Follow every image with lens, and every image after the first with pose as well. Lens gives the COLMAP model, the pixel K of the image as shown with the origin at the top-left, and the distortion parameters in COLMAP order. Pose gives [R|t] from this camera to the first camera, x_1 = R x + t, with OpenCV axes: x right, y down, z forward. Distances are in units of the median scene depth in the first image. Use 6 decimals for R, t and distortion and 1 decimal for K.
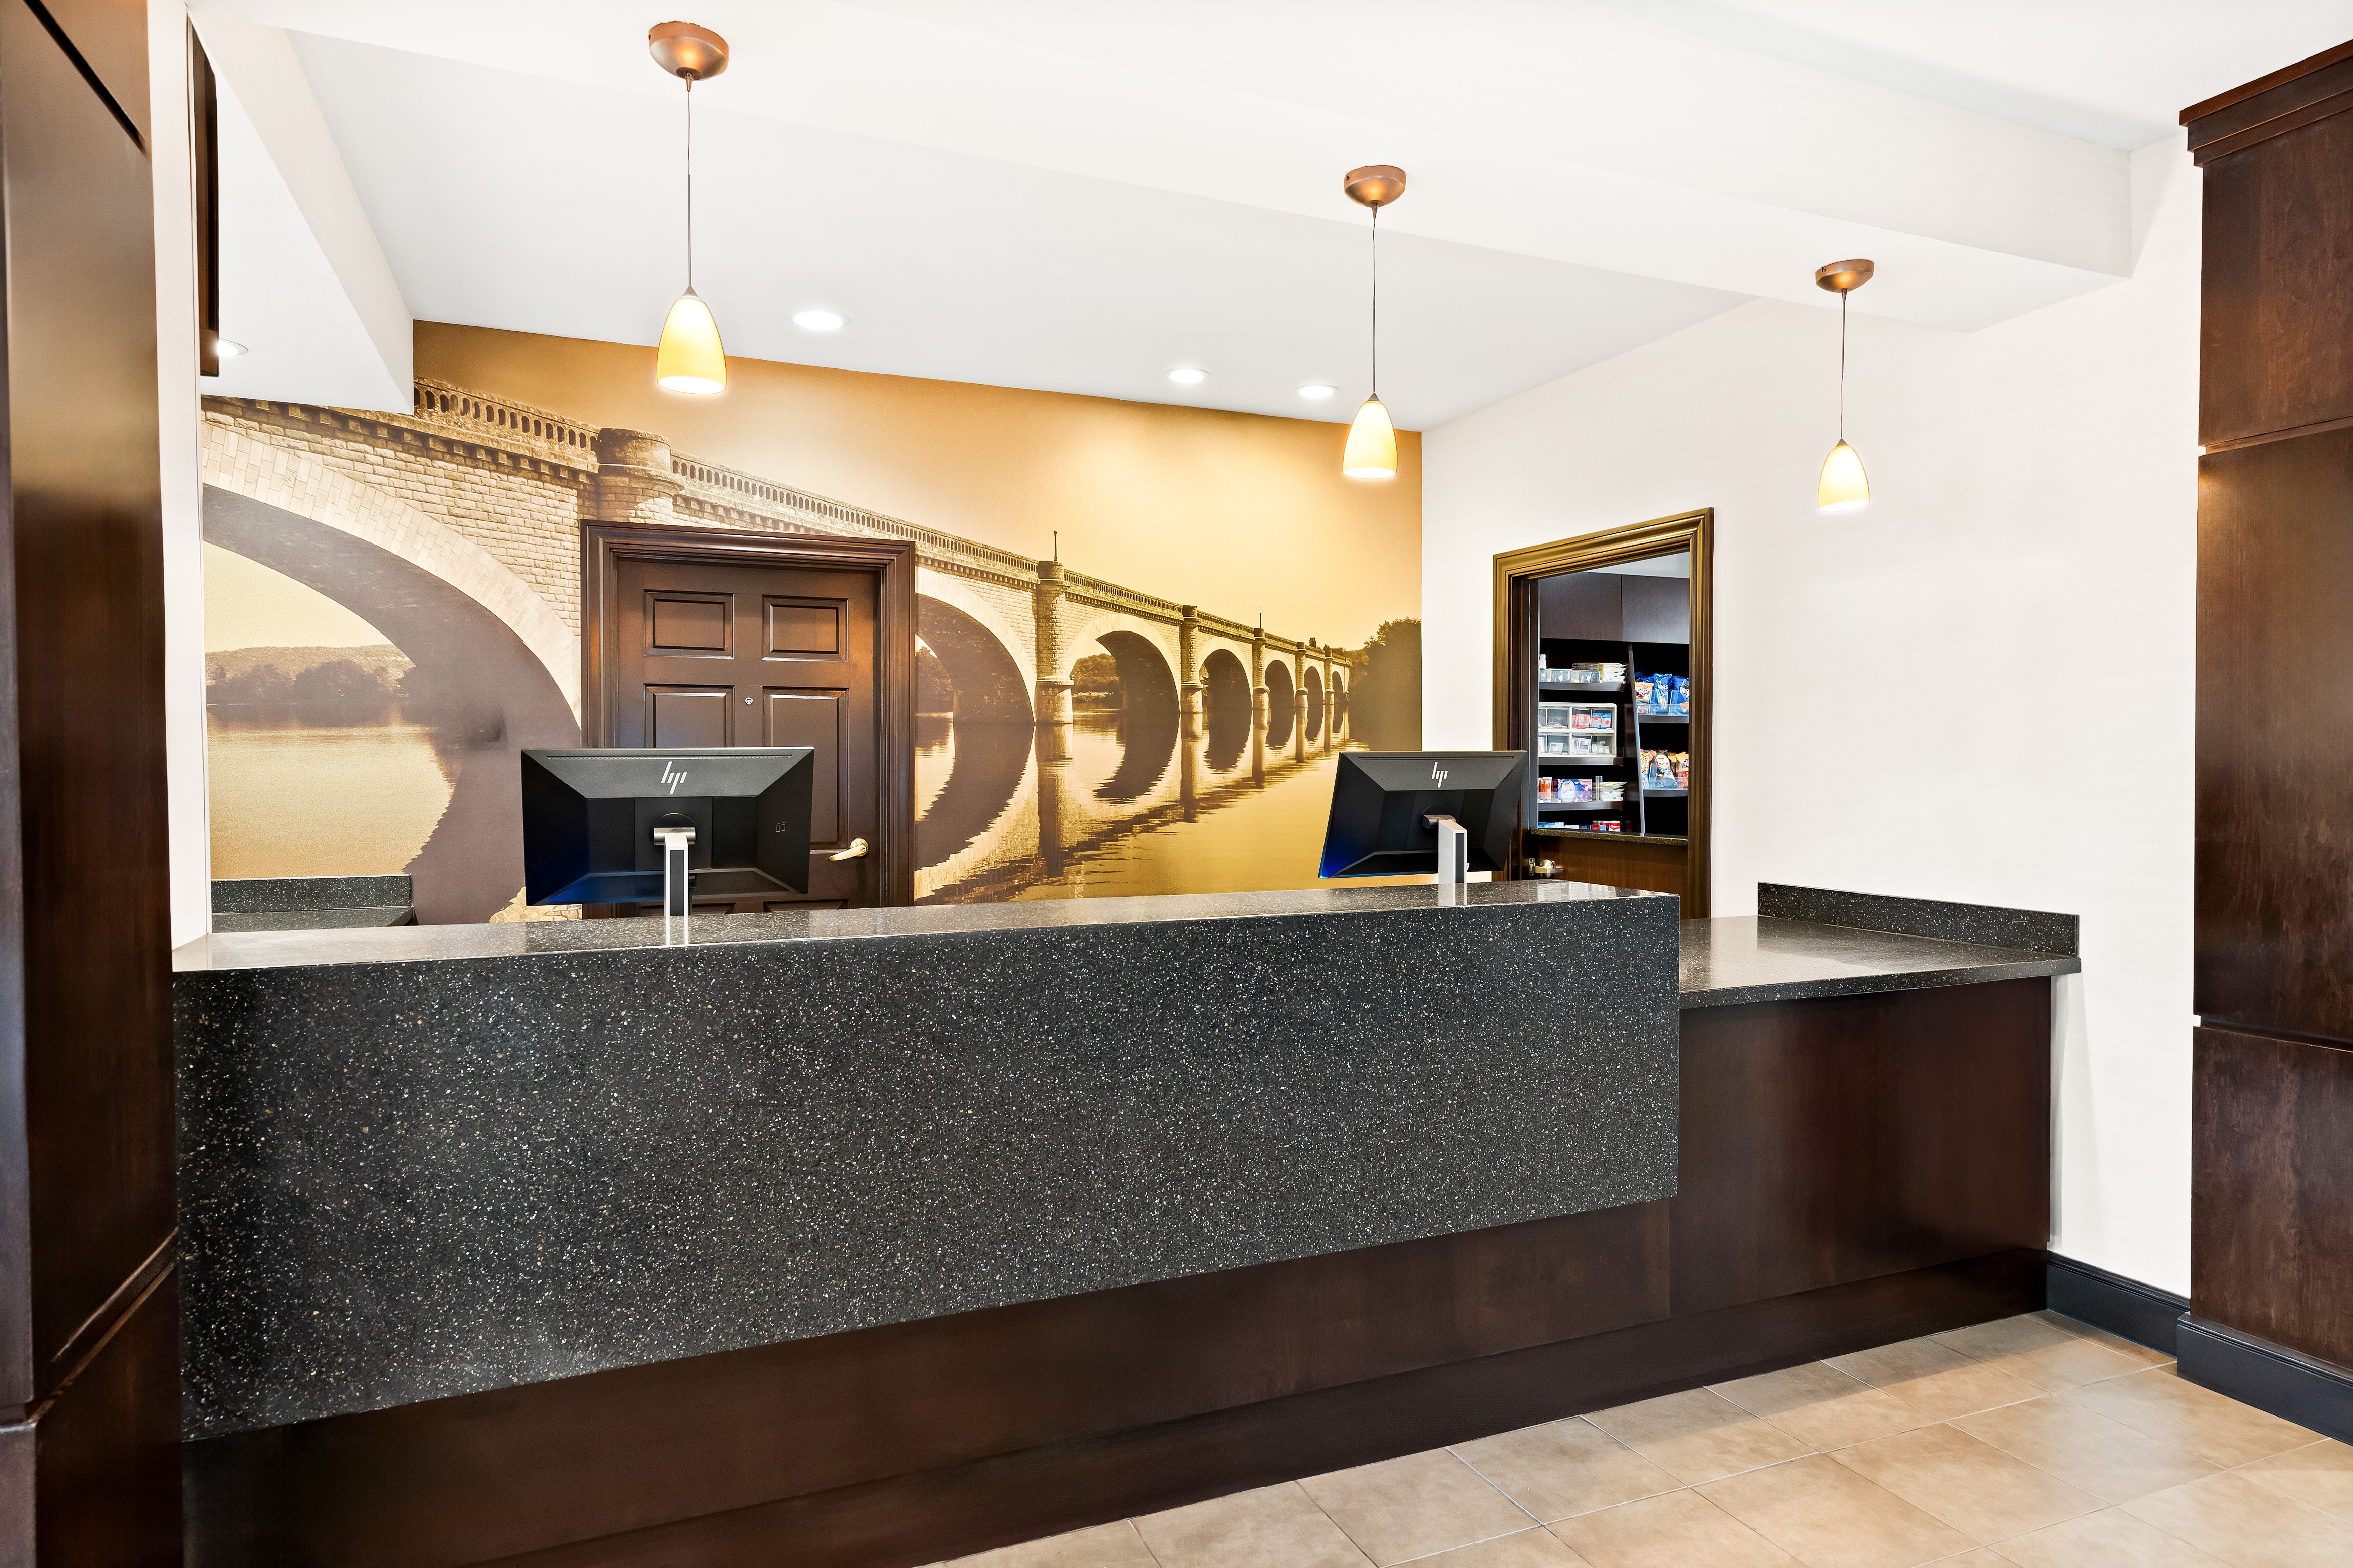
lens RADIAL K [[1351.8, 0, 1162.4], [0, 1351.8, 783.5], [0, 0, 1]] dist [0.004112, 0.001160]
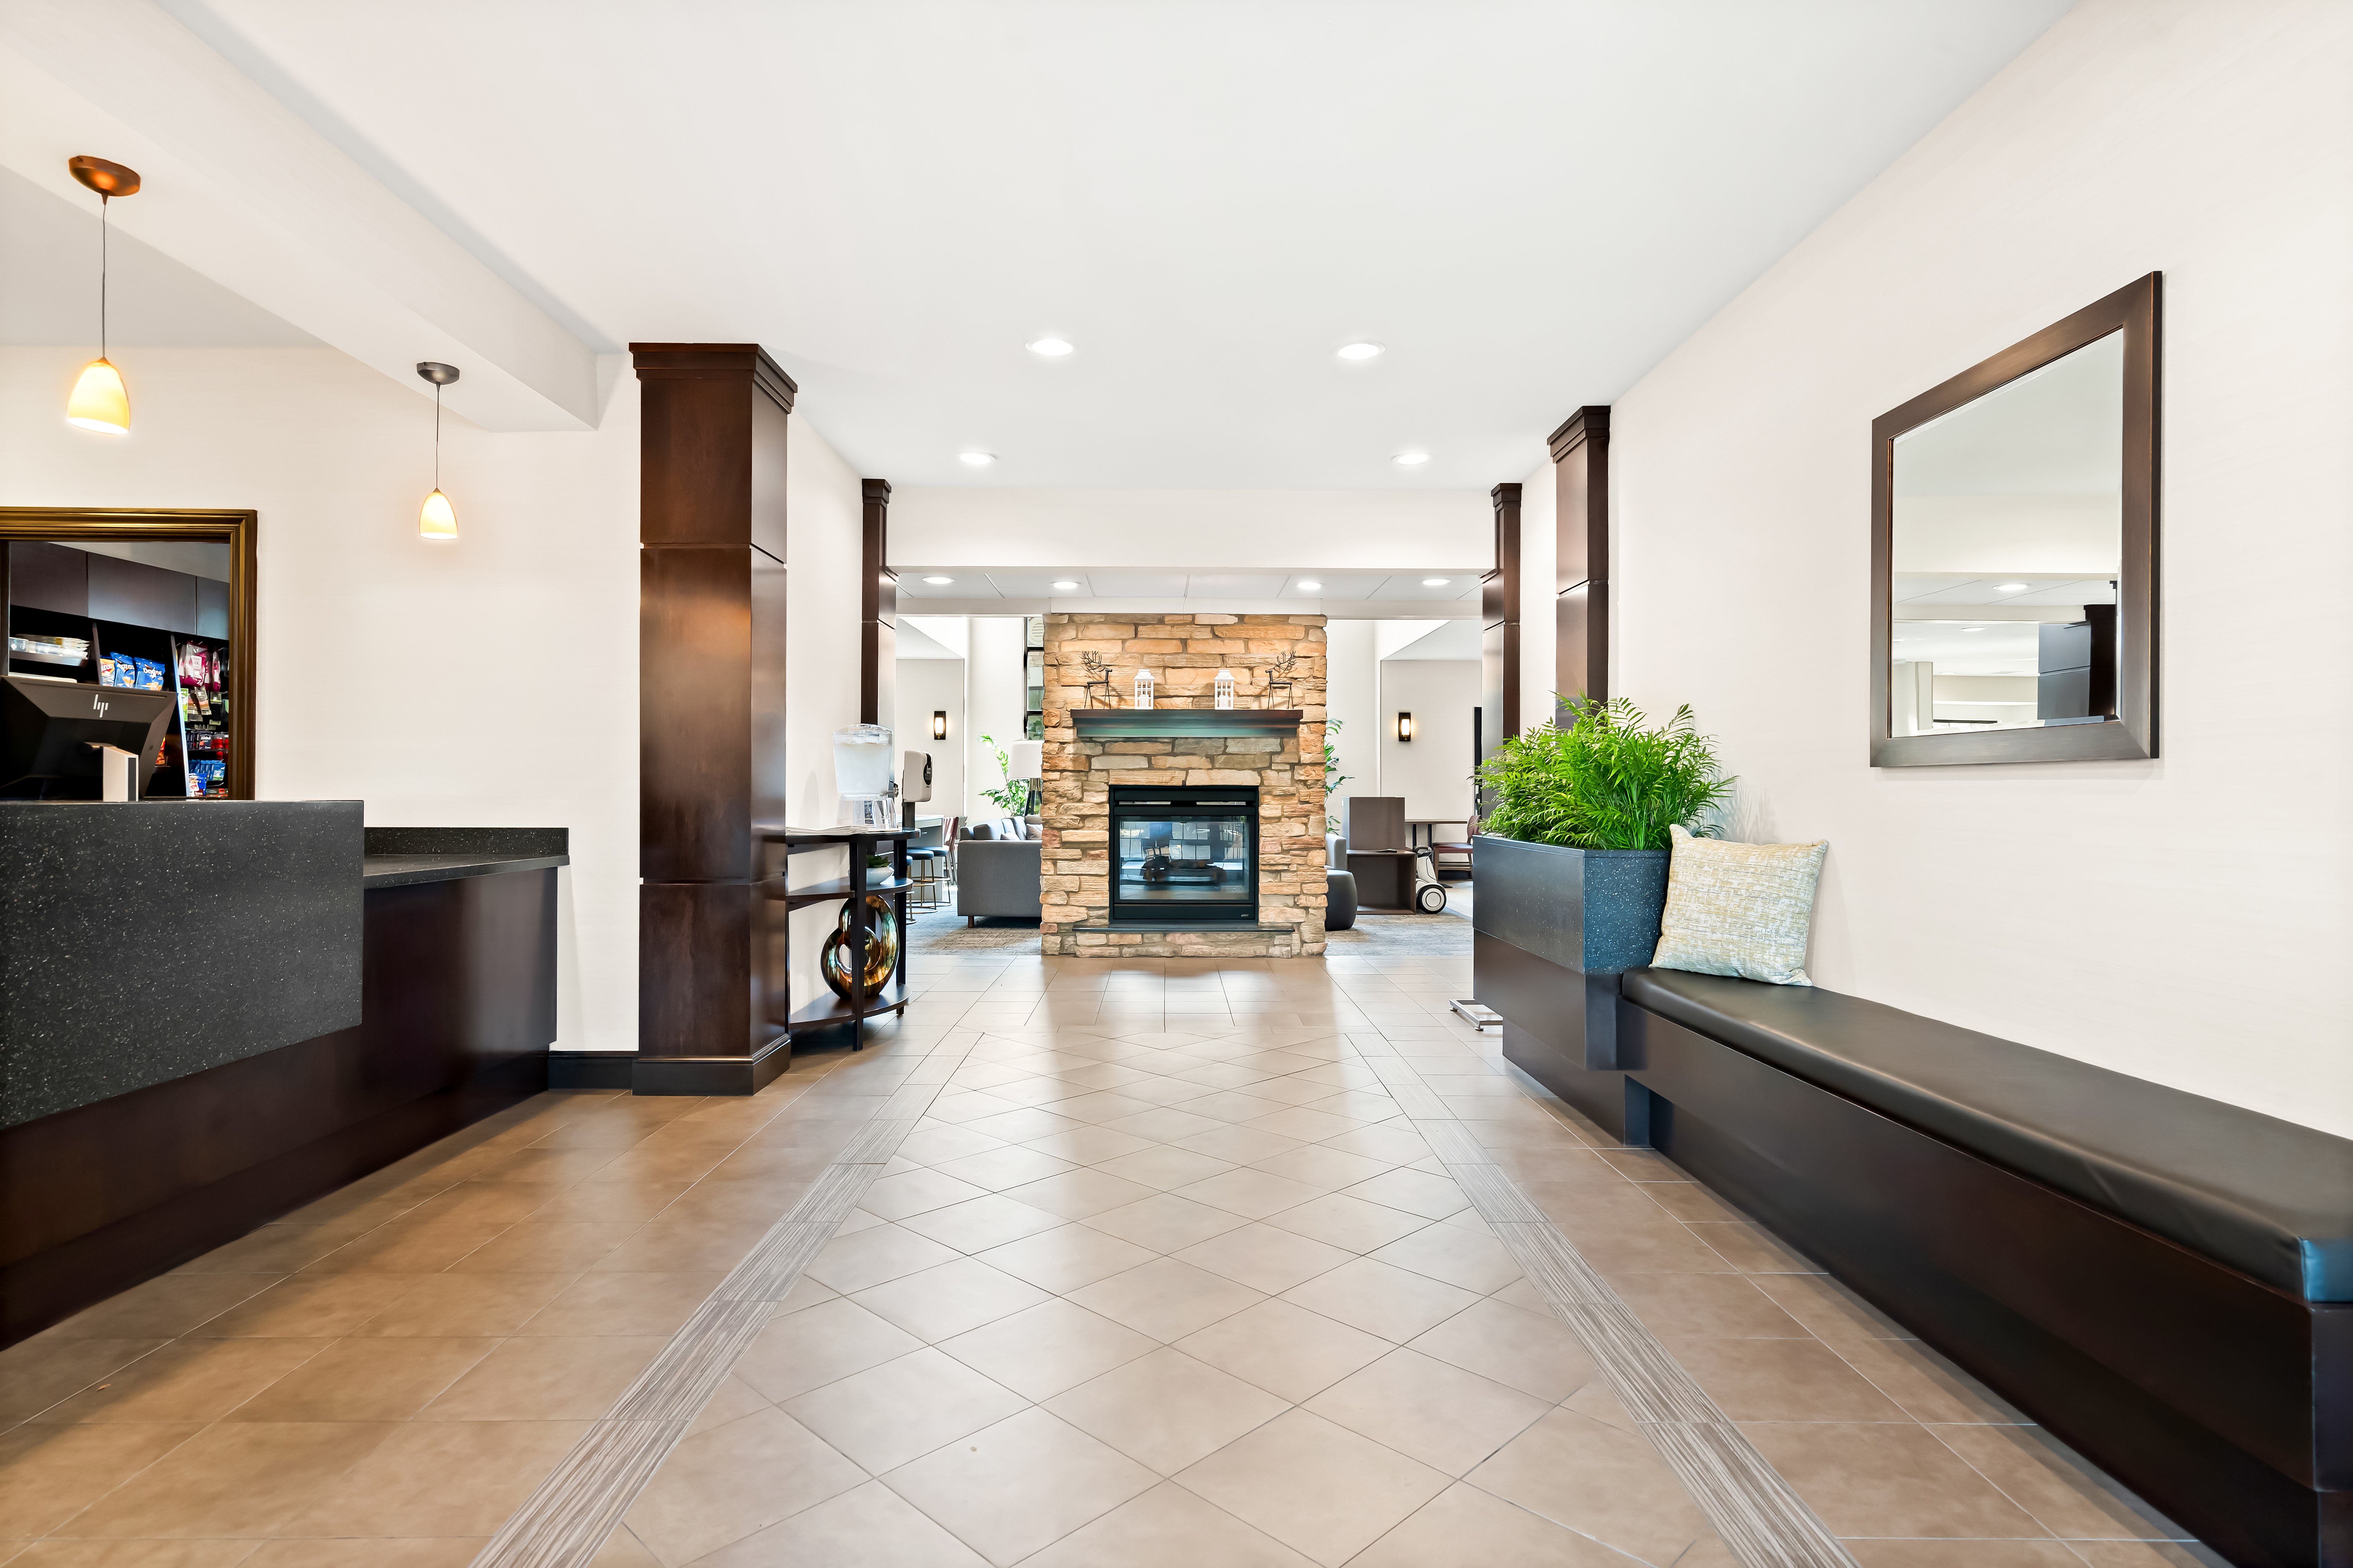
lens RADIAL K [[1217.4, 0, 1170.8], [0, 1217.4, 790.5], [0, 0, 1]] dist [0.003572, 0.001591]
pose [[0.376272, 0.004539, 0.926498, -0.426887], [0.011694, 0.999885, -0.009648, 0.090143], [-0.926435, 0.014465, 0.376176, -0.198709]]
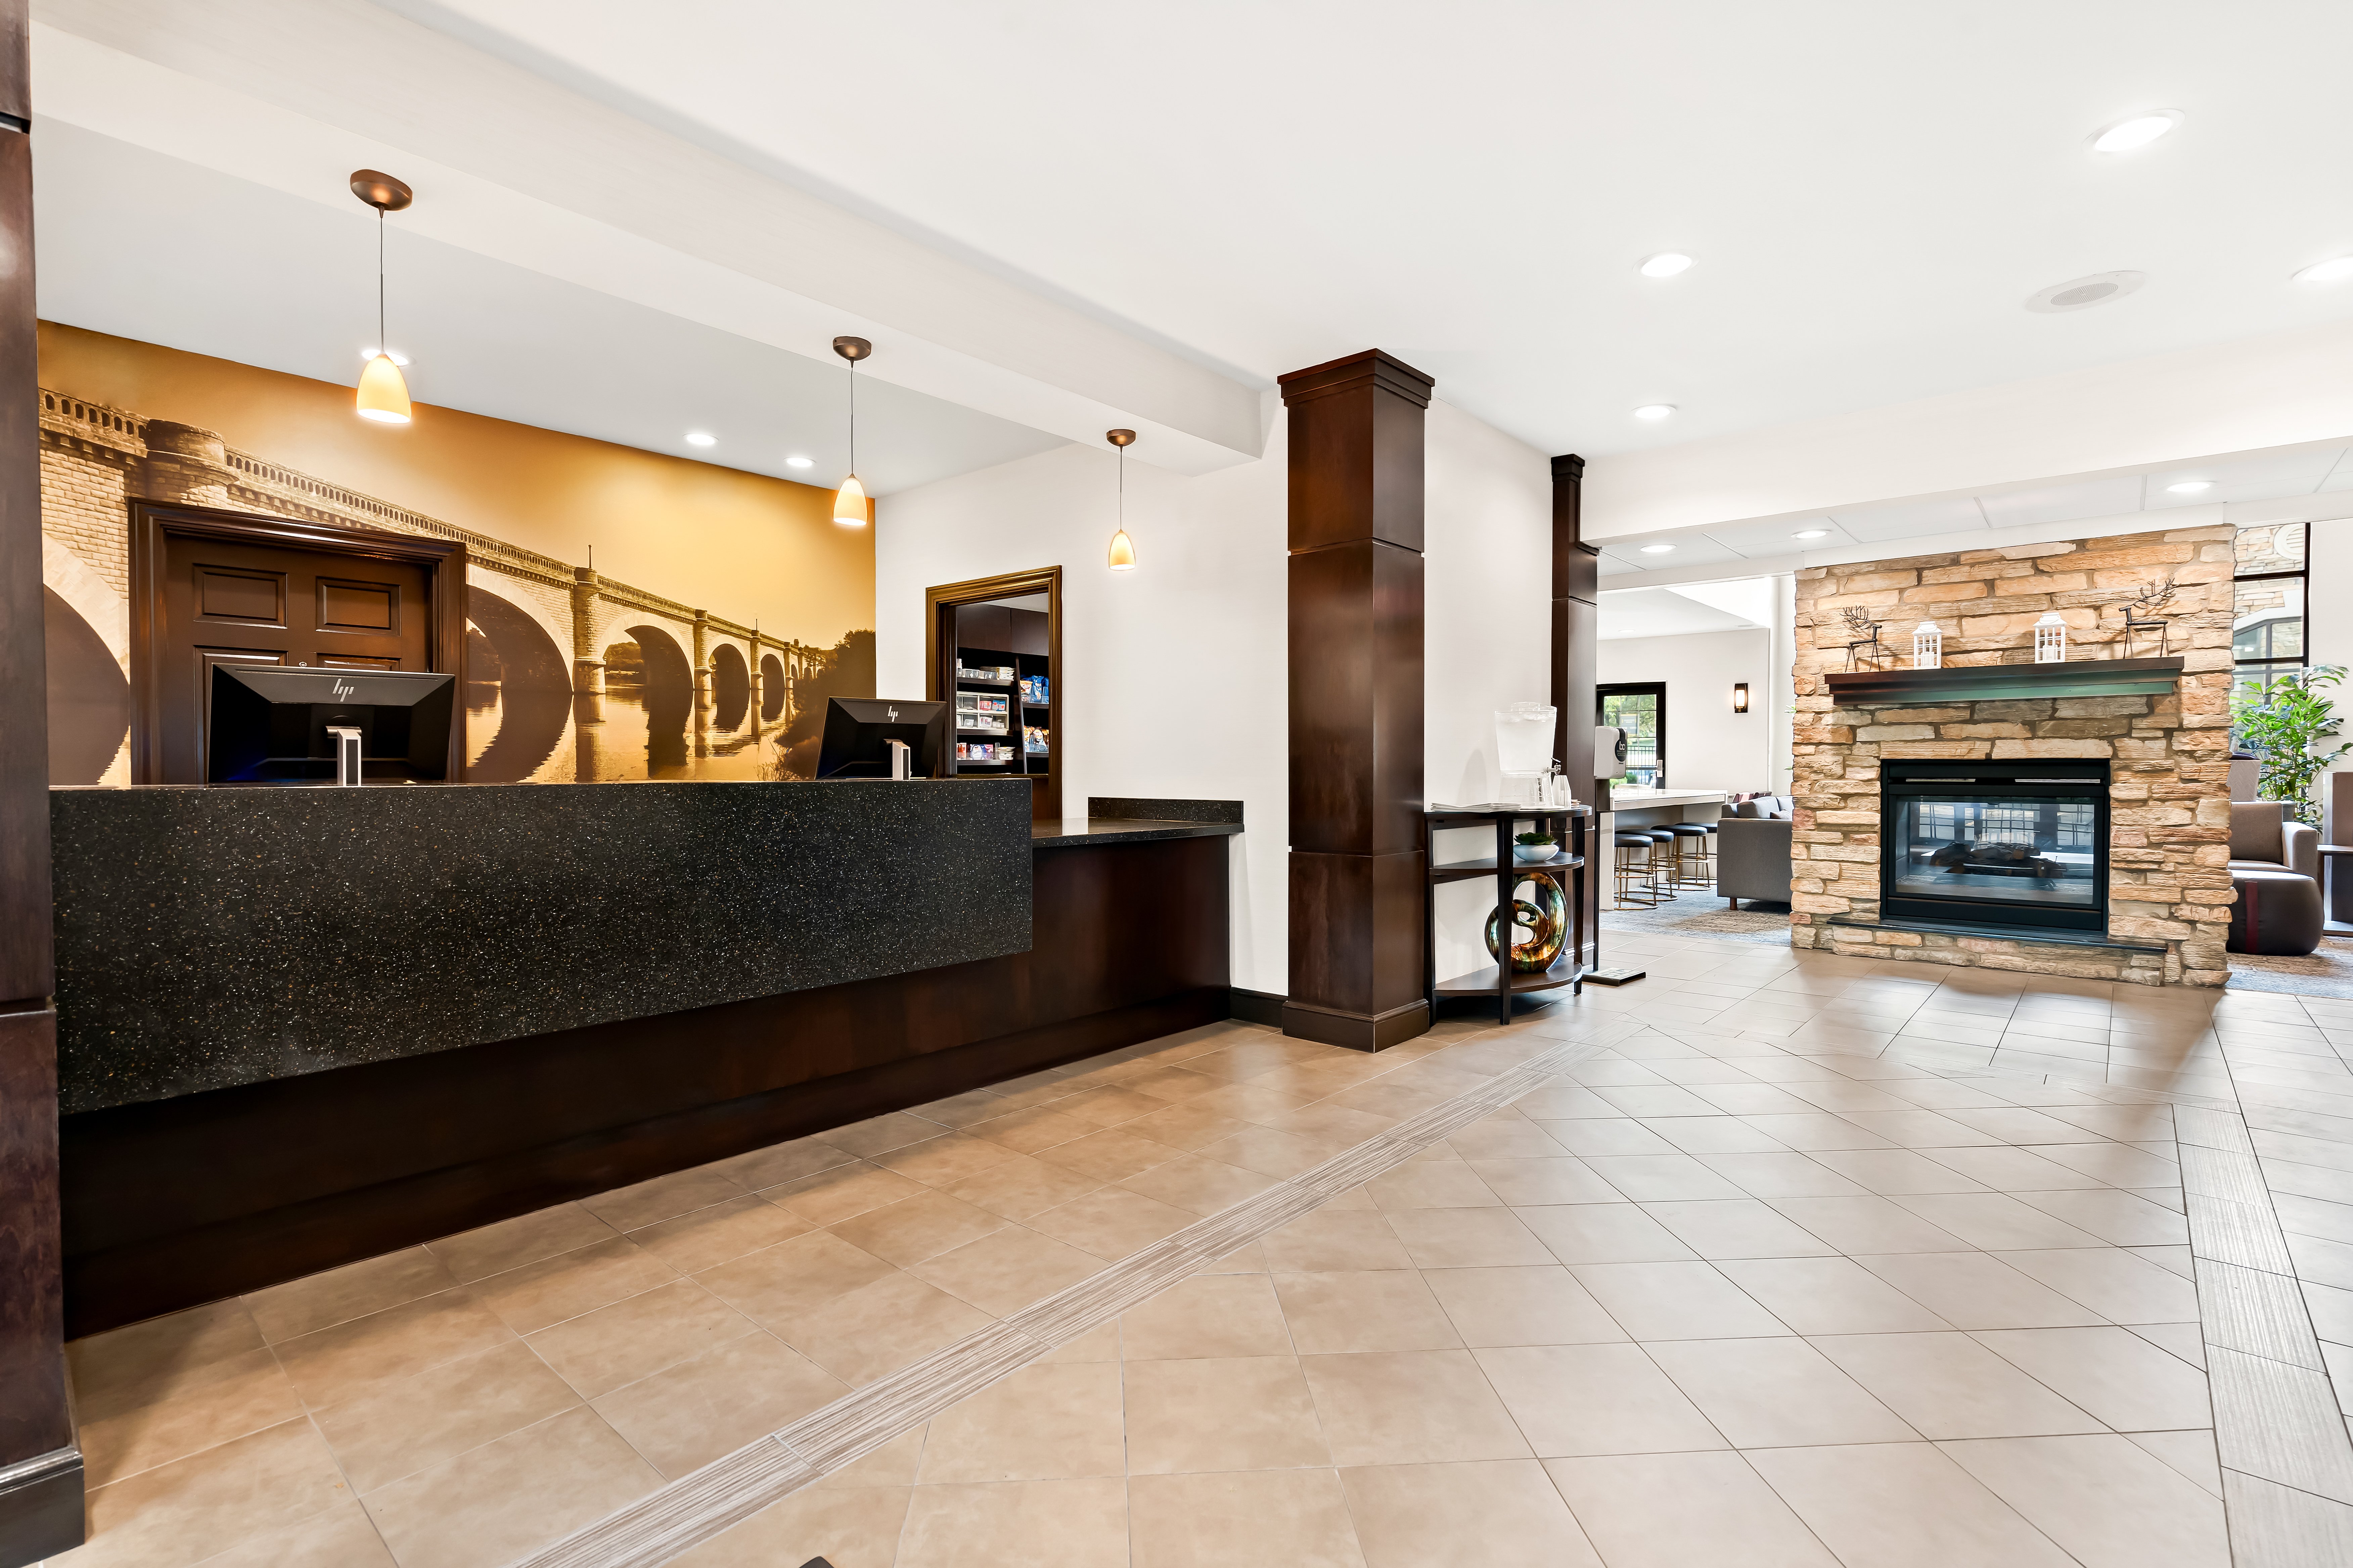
lens RADIAL K [[1087.5, 0, 1167.5], [0, 1087.5, 785.8], [0, 0, 1]] dist [-0.006868, 0.002648]
pose [[0.897454, -0.007526, 0.441044, -0.080085], [0.007281, 0.999971, 0.002248, 0.085854], [-0.441048, 0.001194, 0.897482, -0.334402]]
